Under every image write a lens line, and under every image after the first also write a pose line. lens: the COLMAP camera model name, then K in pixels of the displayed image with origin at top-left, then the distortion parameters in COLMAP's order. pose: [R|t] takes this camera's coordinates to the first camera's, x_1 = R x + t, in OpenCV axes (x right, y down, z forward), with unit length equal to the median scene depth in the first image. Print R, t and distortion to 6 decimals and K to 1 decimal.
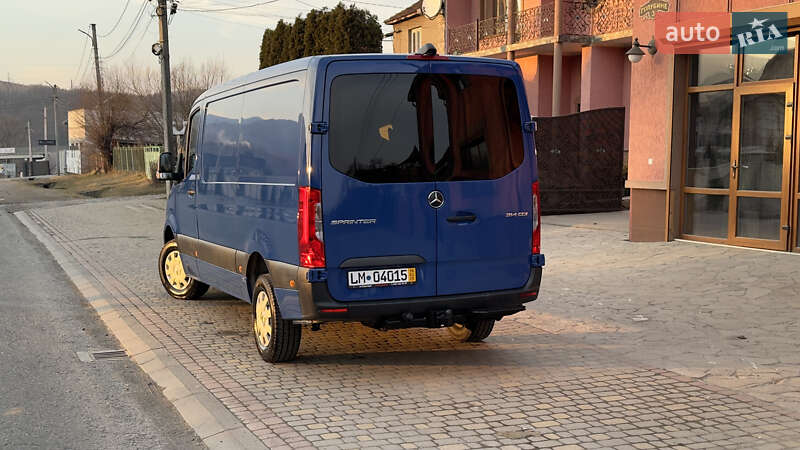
lens RADIAL K [[995.2, 0, 393.7], [0, 995.2, 227.0], [0, 0, 1]] dist [0.104000, -0.049058]
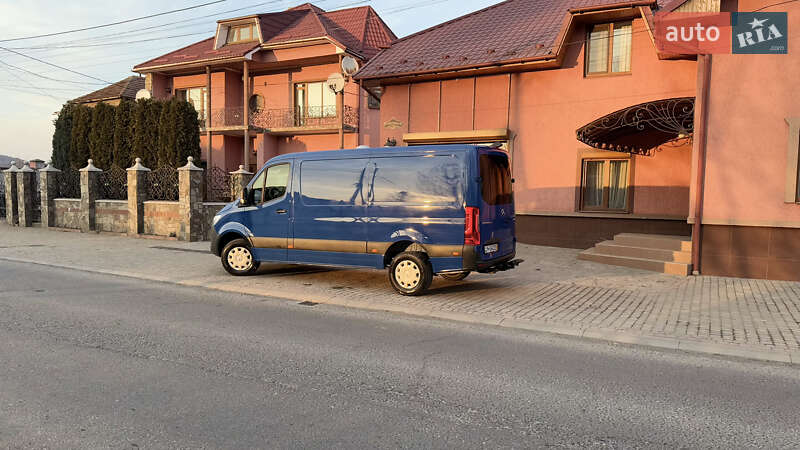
lens RADIAL K [[555.4, 0, 400.0], [0, 555.4, 225.0], [0, 0, 1]] dist [0.116887, -0.158140]
pose [[0.791298, -0.017796, 0.611172, -0.904210], [0.027538, 0.999599, -0.006549, 0.001624], [-0.610810, 0.022013, 0.791471, 0.156588]]
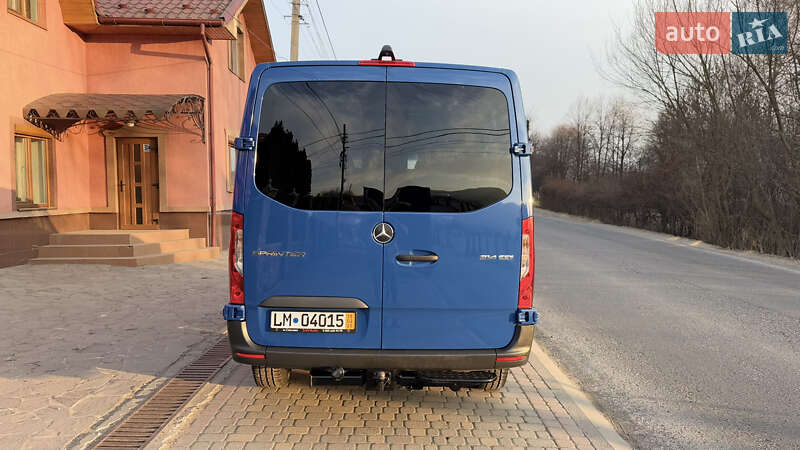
lens RADIAL K [[562.5, 0, 396.4], [0, 562.5, 225.3], [0, 0, 1]] dist [0.030768, -0.008624]
pose [[0.927564, 0.051704, -0.370069, 0.226202], [-0.060906, 0.998056, -0.013215, -0.028722], [0.368667, 0.034797, 0.928910, 0.572626]]
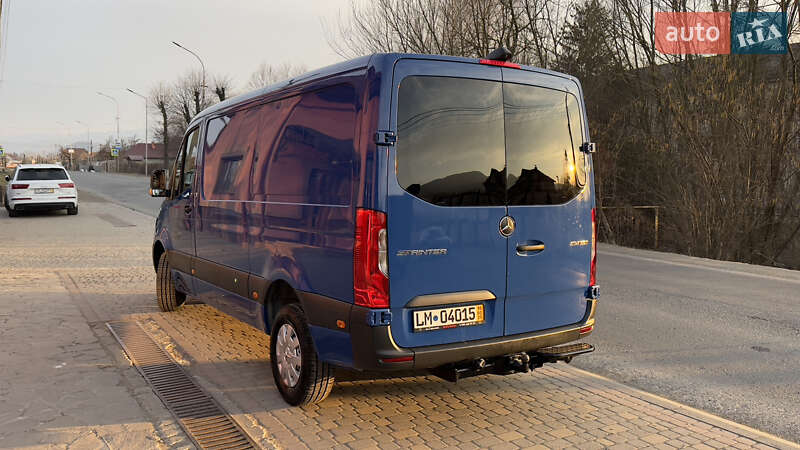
lens RADIAL K [[655.6, 0, 400.0], [0, 655.6, 225.0], [0, 0, 1]] dist [0.045858, -0.004849]
pose [[0.985994, 0.015084, 0.166100, -0.146648], [-0.013532, 0.999854, -0.010468, -0.021555], [-0.166234, 0.008073, 0.986053, 0.448396]]
